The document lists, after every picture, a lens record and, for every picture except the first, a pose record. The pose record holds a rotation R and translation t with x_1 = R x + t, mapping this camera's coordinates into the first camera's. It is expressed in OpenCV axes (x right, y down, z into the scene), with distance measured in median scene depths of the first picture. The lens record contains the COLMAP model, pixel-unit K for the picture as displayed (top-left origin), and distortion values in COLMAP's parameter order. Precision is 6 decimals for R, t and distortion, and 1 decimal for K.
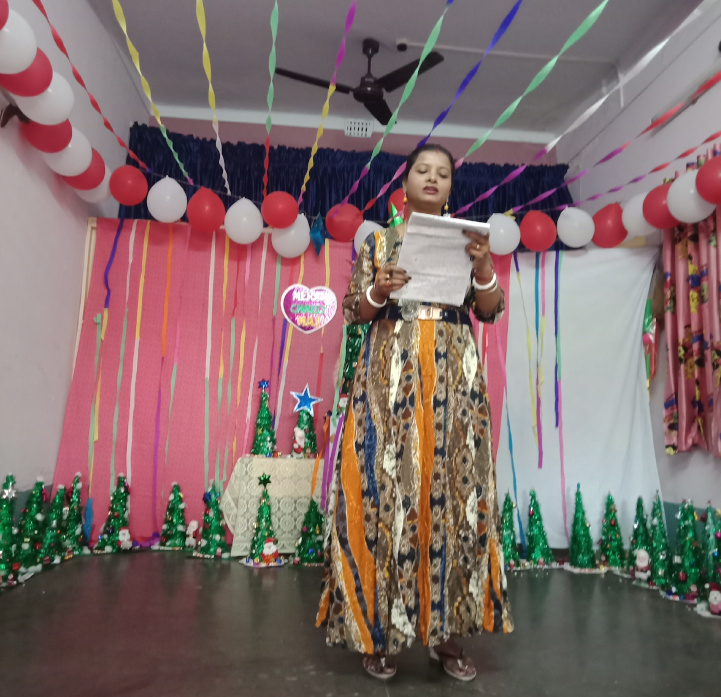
lens RADIAL K [[706.3, 0, 357.7], [0, 706.3, 320.8], [0, 0, 1]] dist [0.062844, -0.078508]
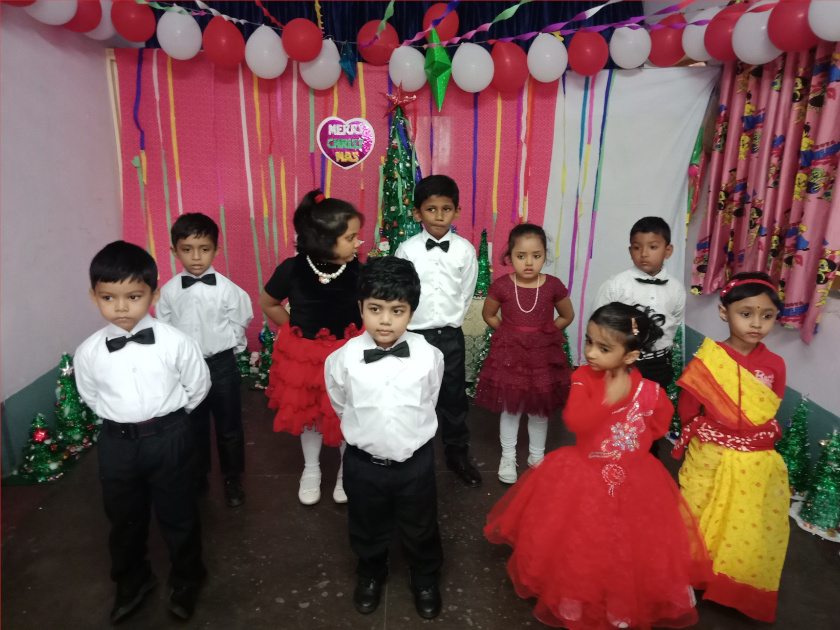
lens RADIAL K [[619.9, 0, 419.5], [0, 619.9, 307.3], [0, 0, 1]] dist [0.014949, 0.003754]
pose [[0.998890, -0.019113, -0.043056, 0.069143], [0.034575, 0.918238, 0.394517, -0.154697], [0.031996, -0.395568, 0.917879, 0.137255]]
